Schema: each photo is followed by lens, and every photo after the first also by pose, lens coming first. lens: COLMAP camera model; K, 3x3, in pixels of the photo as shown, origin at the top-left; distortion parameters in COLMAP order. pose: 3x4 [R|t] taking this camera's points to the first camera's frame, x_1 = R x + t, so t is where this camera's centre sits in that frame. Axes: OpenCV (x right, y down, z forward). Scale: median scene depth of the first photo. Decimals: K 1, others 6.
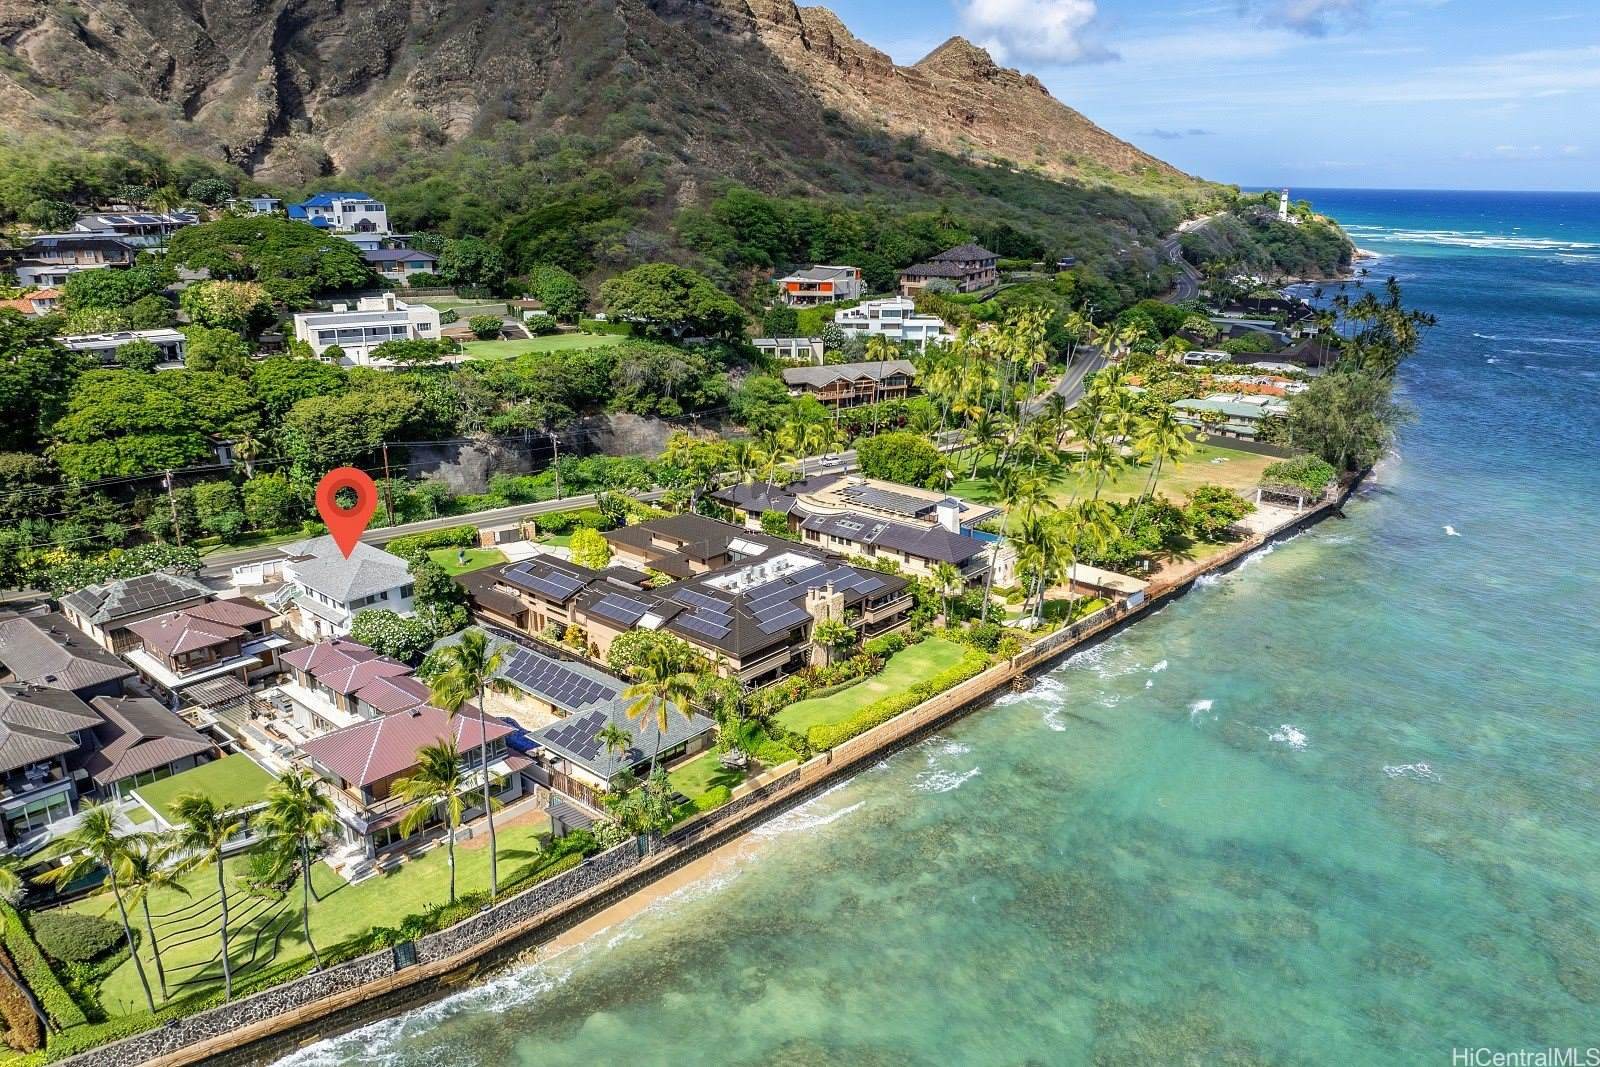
lens RADIAL K [[1137.3, 0, 796.2], [0, 1137.3, 535.7], [0, 0, 1]] dist [-0.039015, 0.004525]
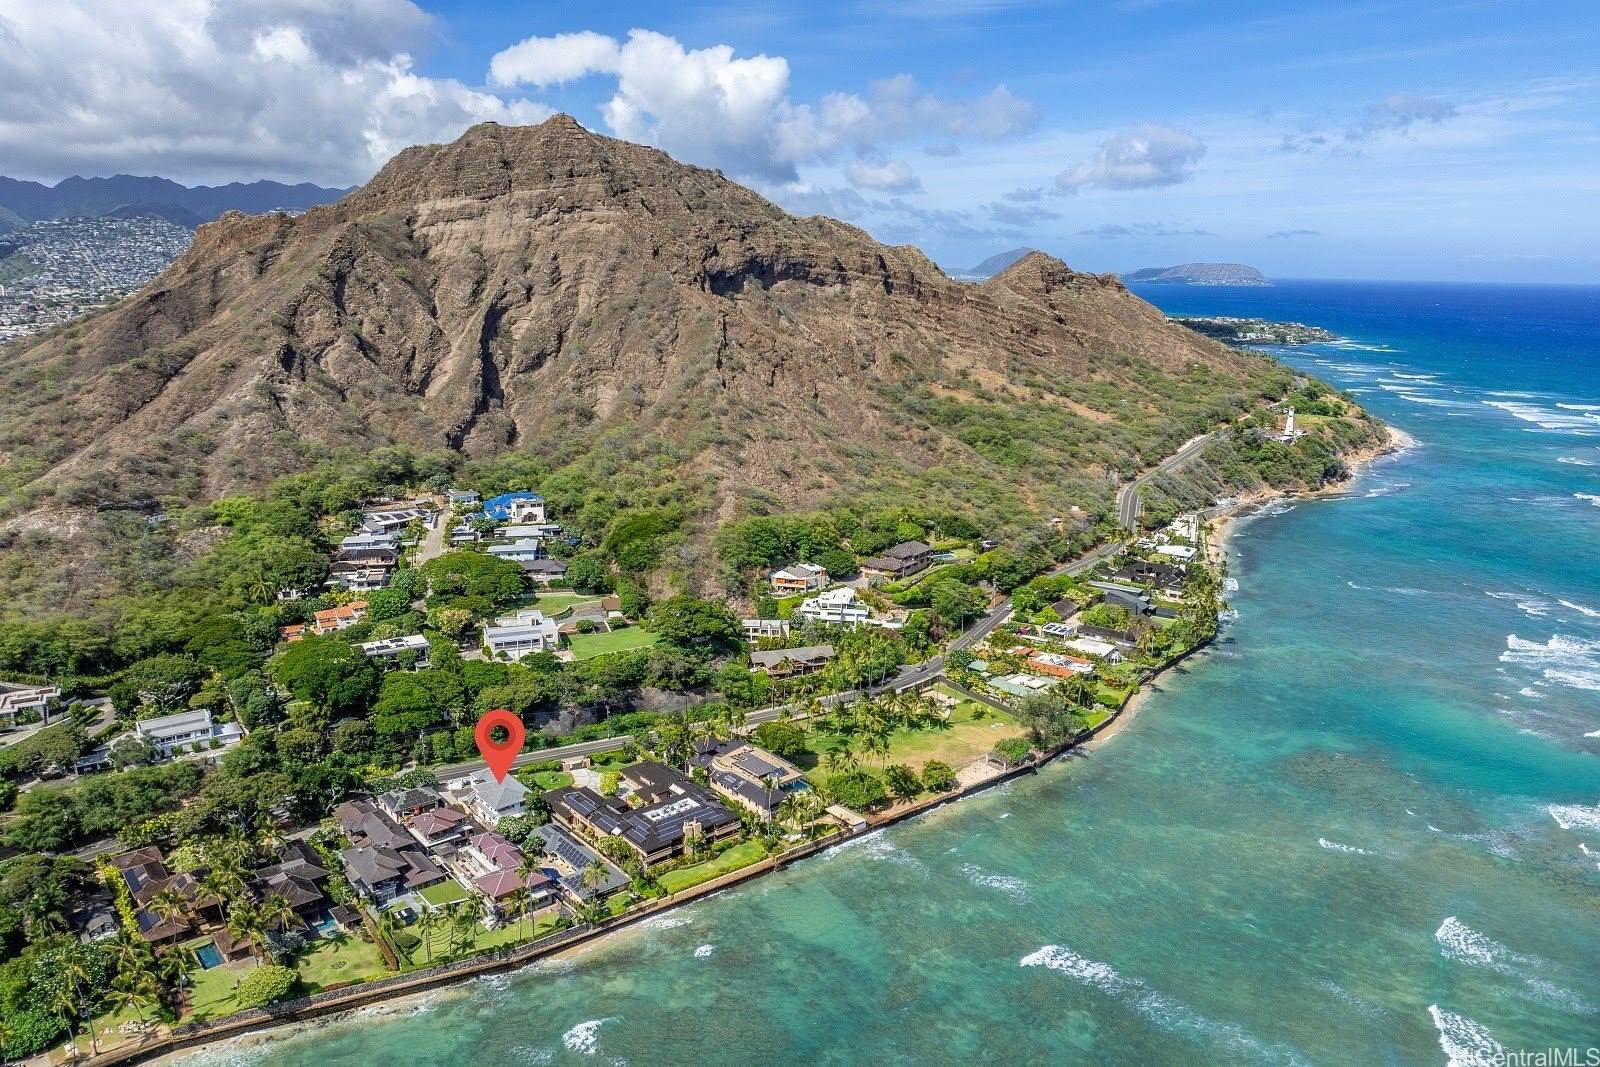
lens RADIAL K [[1137.3, 0, 807.6], [0, 1137.3, 535.5], [0, 0, 1]] dist [-0.039015, 0.004525]
pose [[0.990261, 0.040996, -0.133053, 0.402621], [-0.050101, 0.996573, -0.065815, -0.292870], [0.129899, 0.071840, 0.988921, -0.970969]]
